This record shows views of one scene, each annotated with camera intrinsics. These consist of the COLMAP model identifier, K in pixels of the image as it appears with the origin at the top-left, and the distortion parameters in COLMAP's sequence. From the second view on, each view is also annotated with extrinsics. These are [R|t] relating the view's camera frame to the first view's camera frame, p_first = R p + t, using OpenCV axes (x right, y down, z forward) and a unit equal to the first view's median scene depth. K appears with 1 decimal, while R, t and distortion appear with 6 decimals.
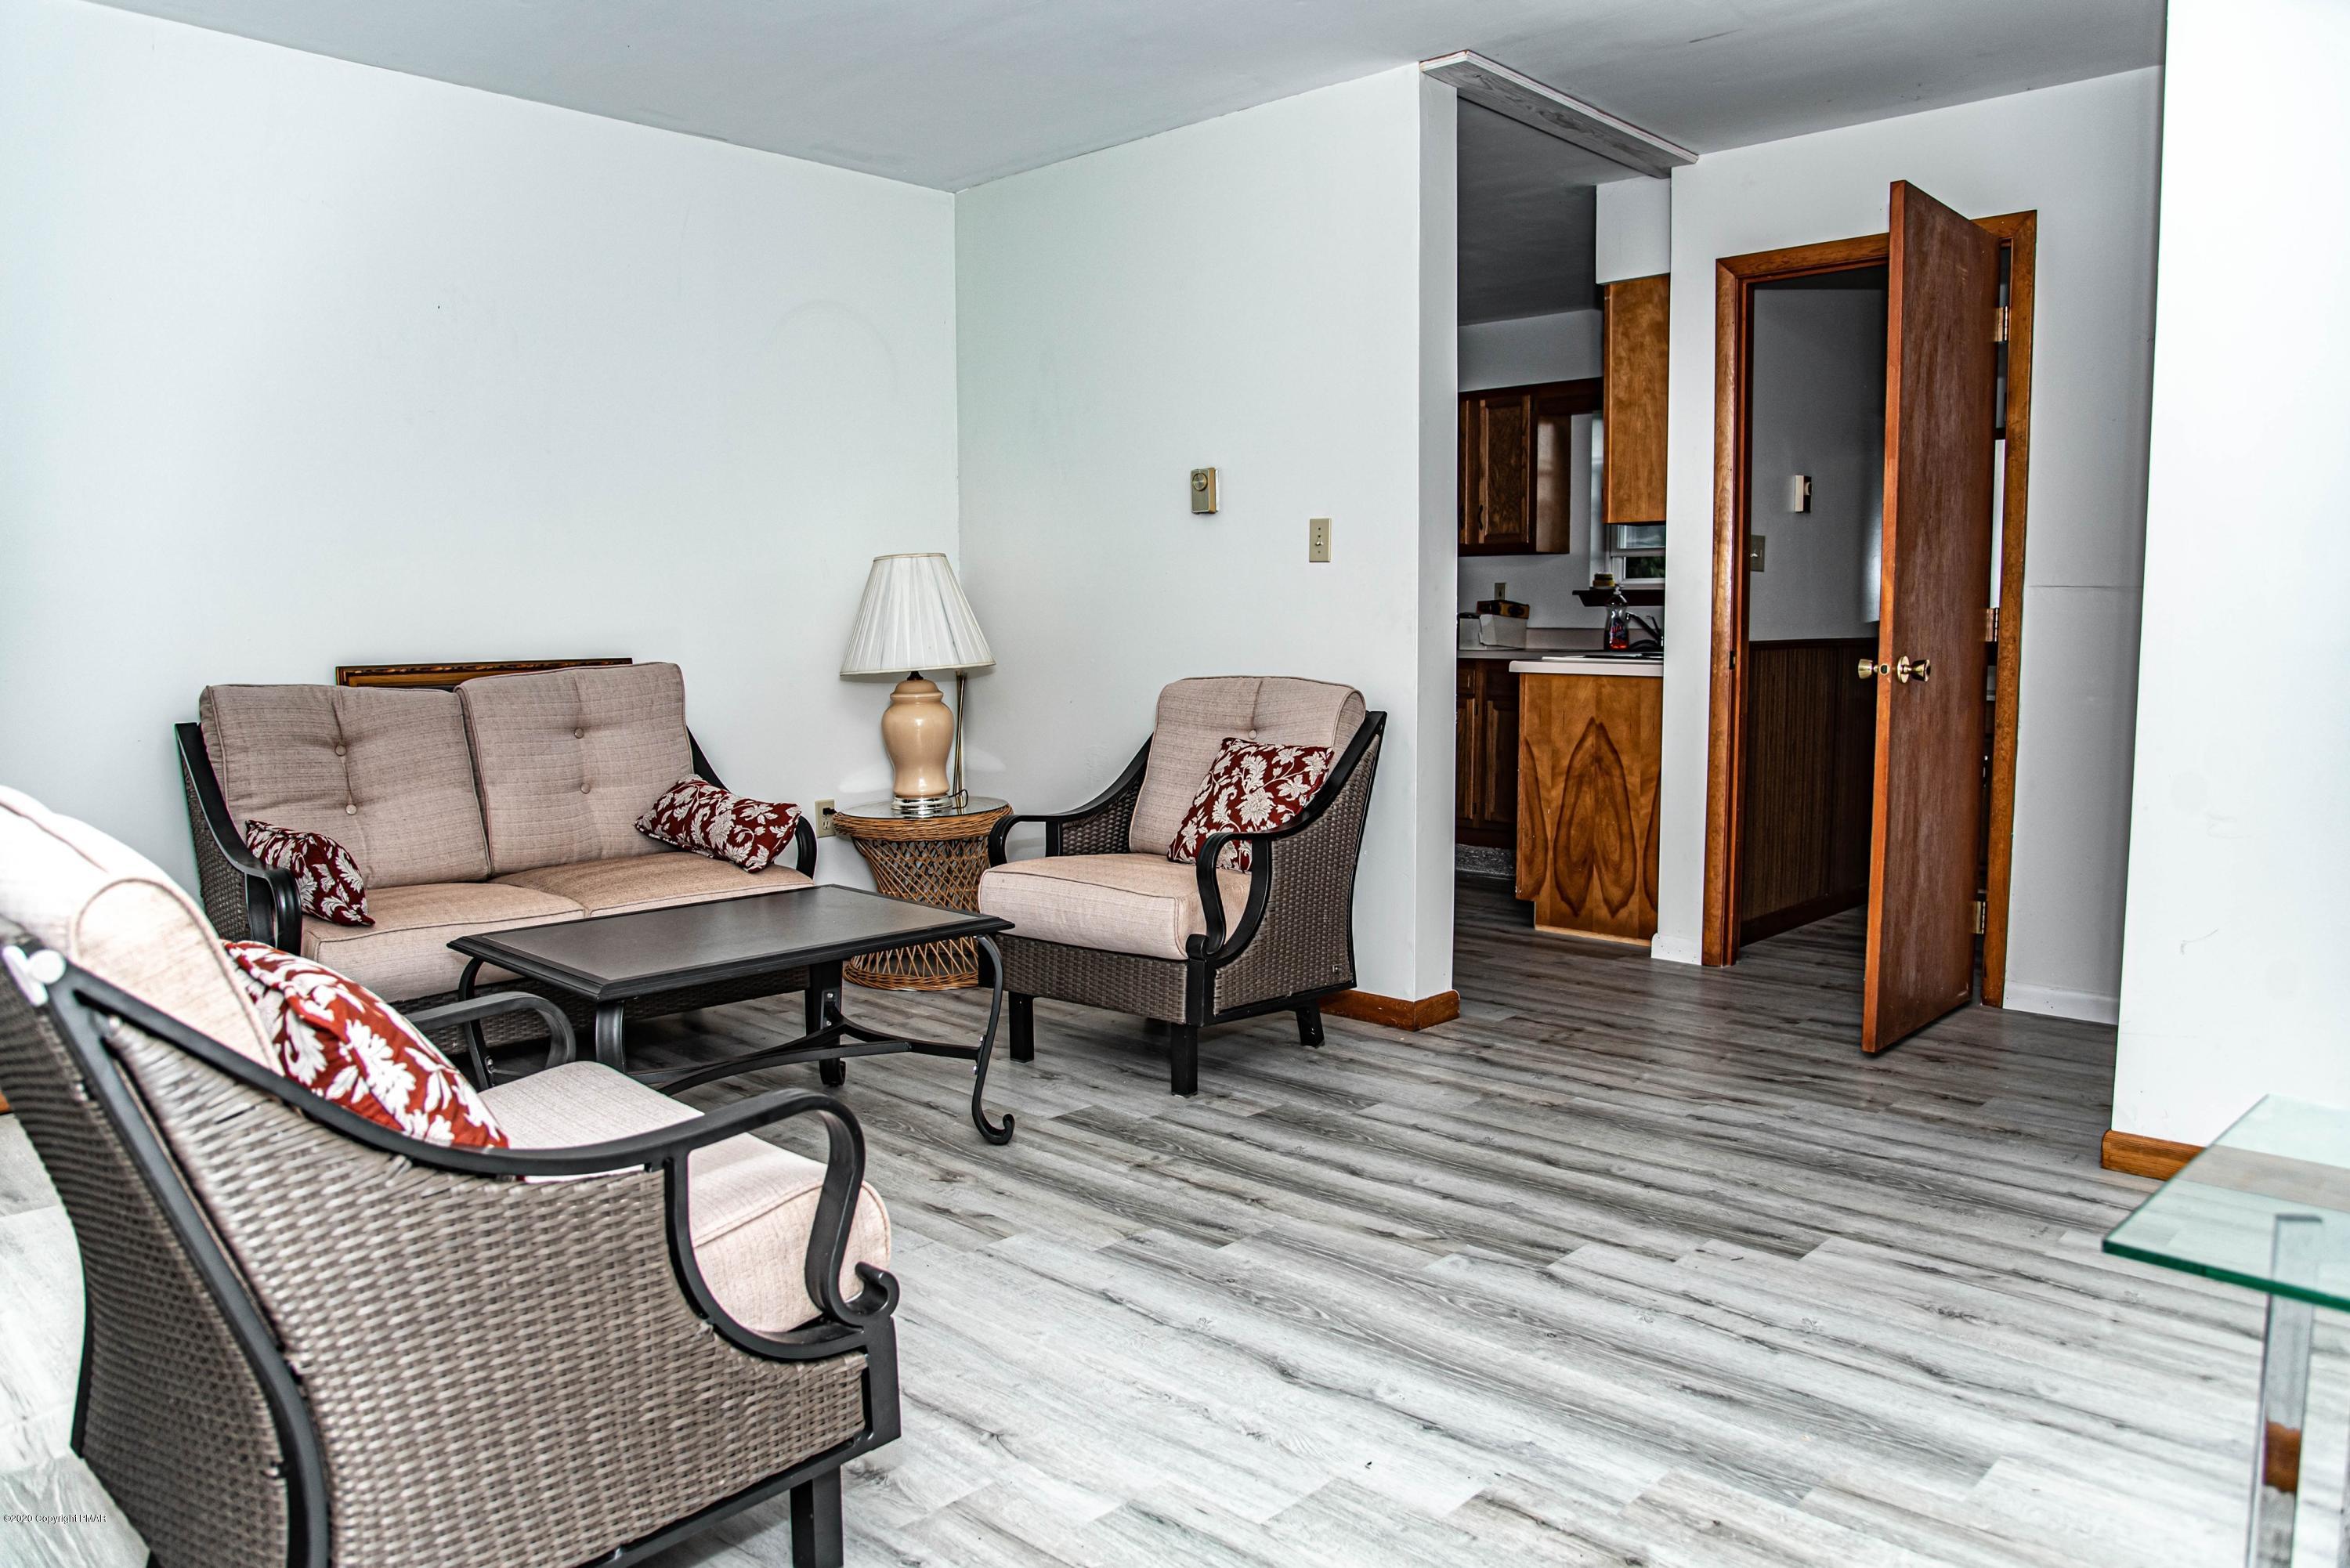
lens RADIAL K [[1743.3, 0, 1082.2], [0, 1743.3, 792.5], [0, 0, 1]] dist [-0.114038, 0.043135]
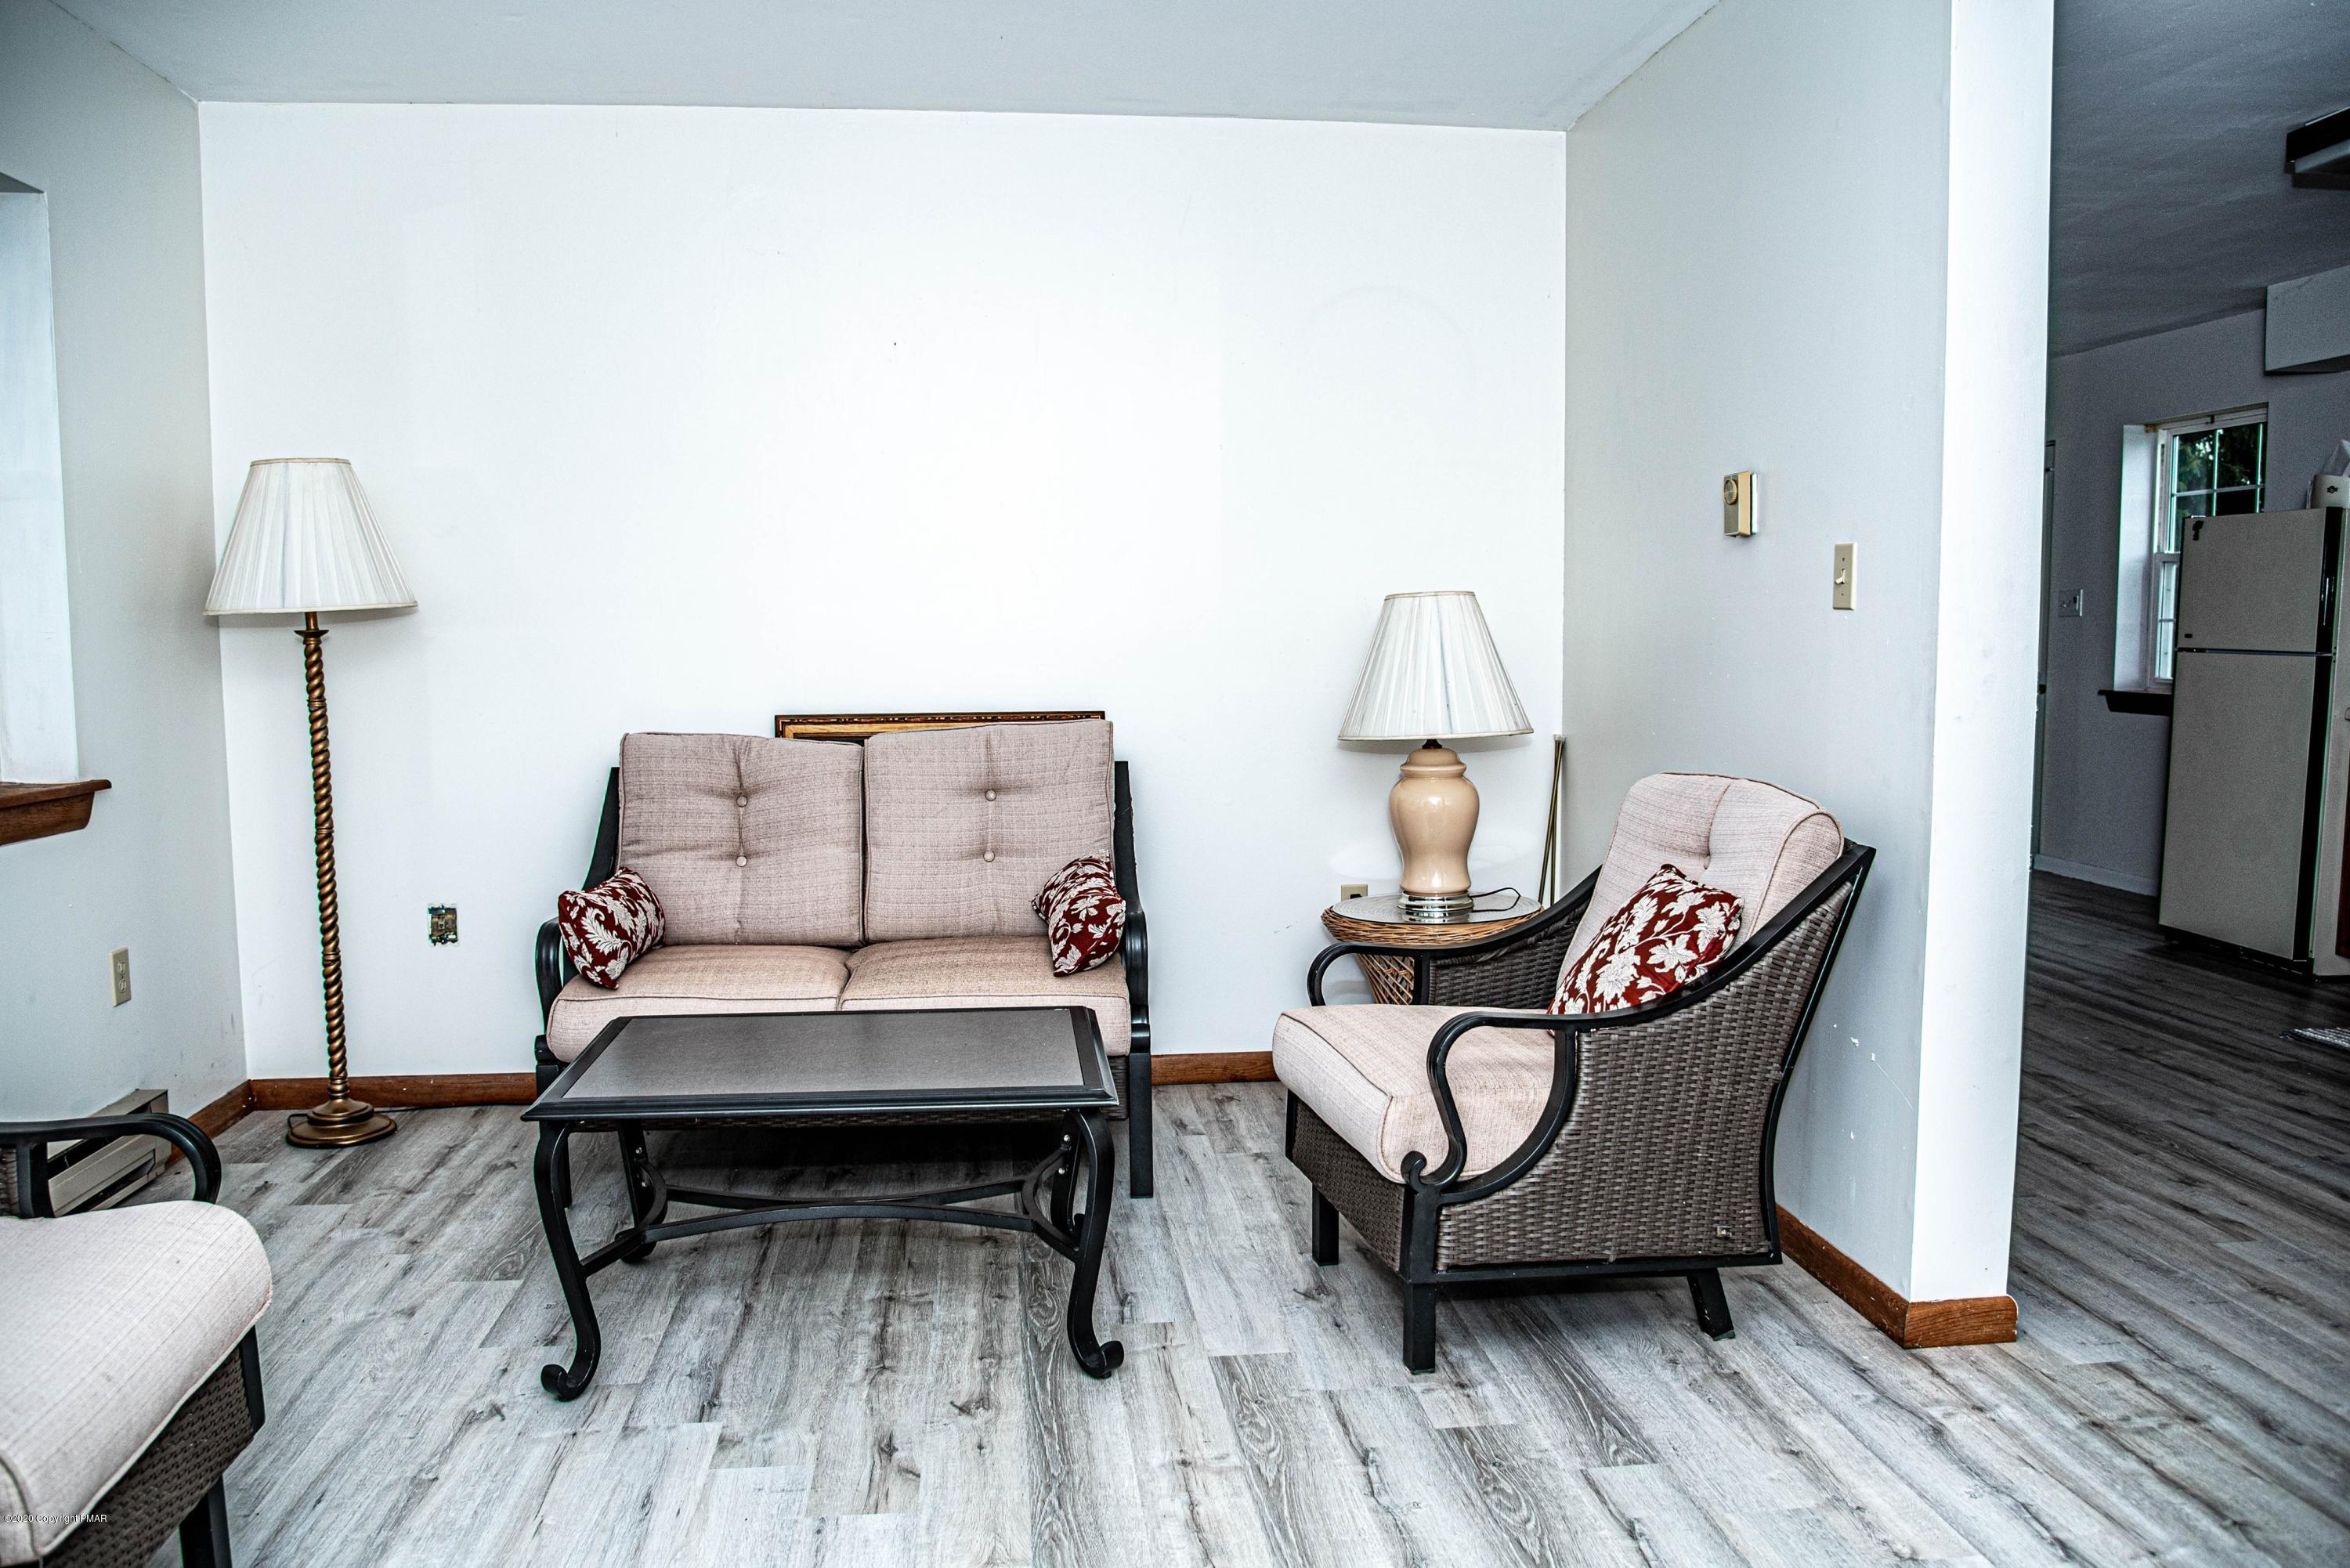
lens RADIAL K [[1743.3, 0, 1166.4], [0, 1743.3, 790.9], [0, 0, 1]] dist [-0.114038, 0.043135]
pose [[0.766880, 0.063195, -0.638672, 0.391042], [-0.063116, 0.997743, 0.022938, -0.067692], [0.638680, 0.022719, 0.769137, 0.366524]]
